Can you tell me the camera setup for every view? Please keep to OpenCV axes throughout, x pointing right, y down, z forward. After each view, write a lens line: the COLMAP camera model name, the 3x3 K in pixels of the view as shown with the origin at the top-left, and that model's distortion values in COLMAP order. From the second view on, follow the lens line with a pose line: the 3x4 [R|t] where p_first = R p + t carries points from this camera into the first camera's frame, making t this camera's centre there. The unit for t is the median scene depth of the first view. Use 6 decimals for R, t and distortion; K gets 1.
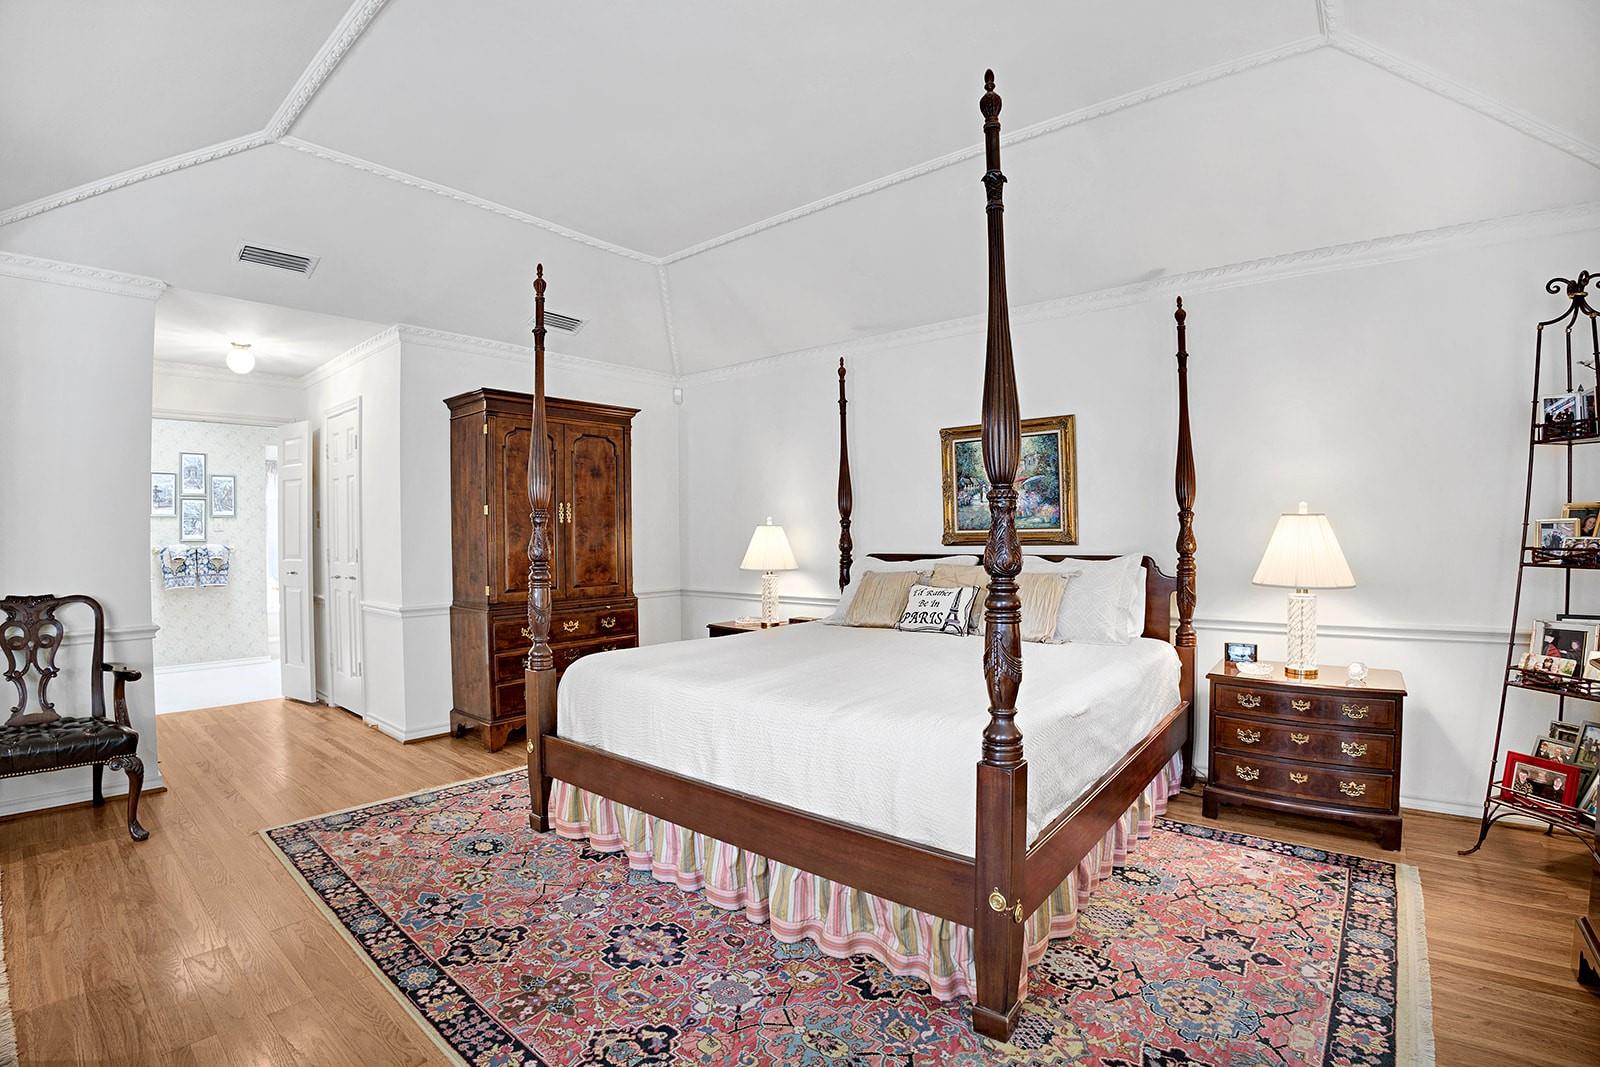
lens RADIAL K [[735.3, 0, 803.4], [0, 735.3, 532.4], [0, 0, 1]] dist [-0.001360, -0.000243]
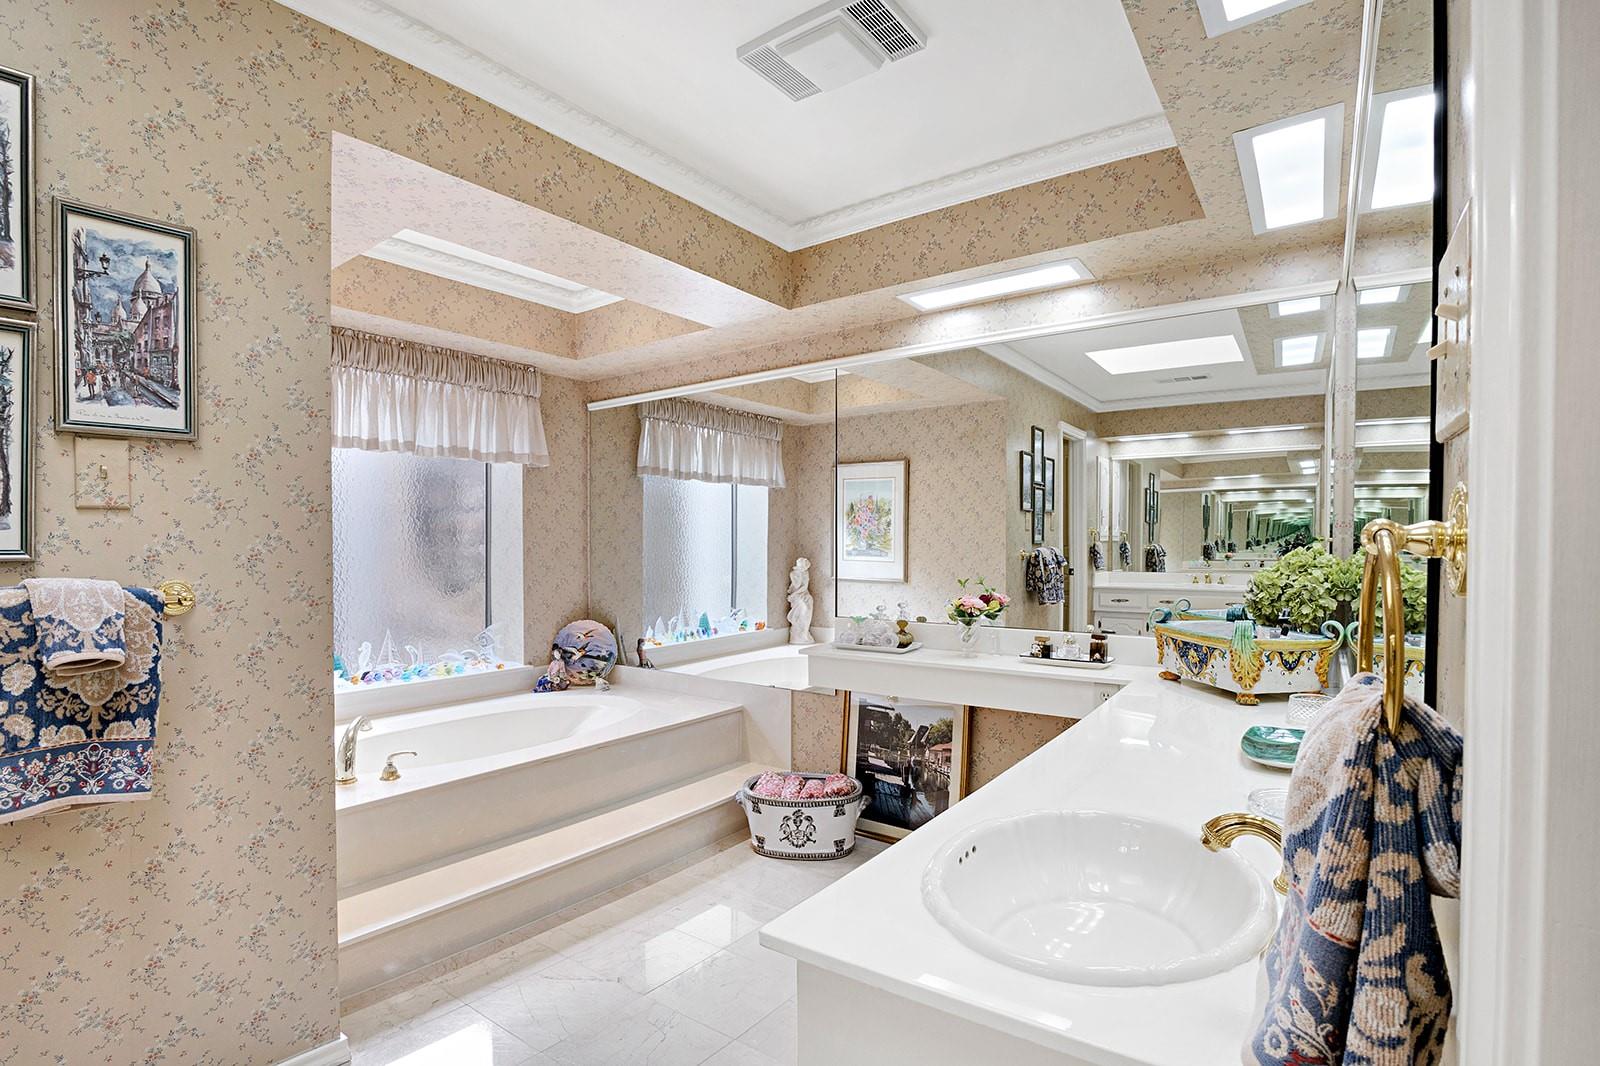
lens RADIAL K [[735.3, 0, 797.8], [0, 735.3, 537.4], [0, 0, 1]] dist [-0.001360, -0.000243]
pose [[0.997975, 0.003172, 0.063527, -0.628124], [-0.003095, 0.999994, -0.001308, 0.005133], [-0.063531, 0.001109, 0.997979, 0.798543]]
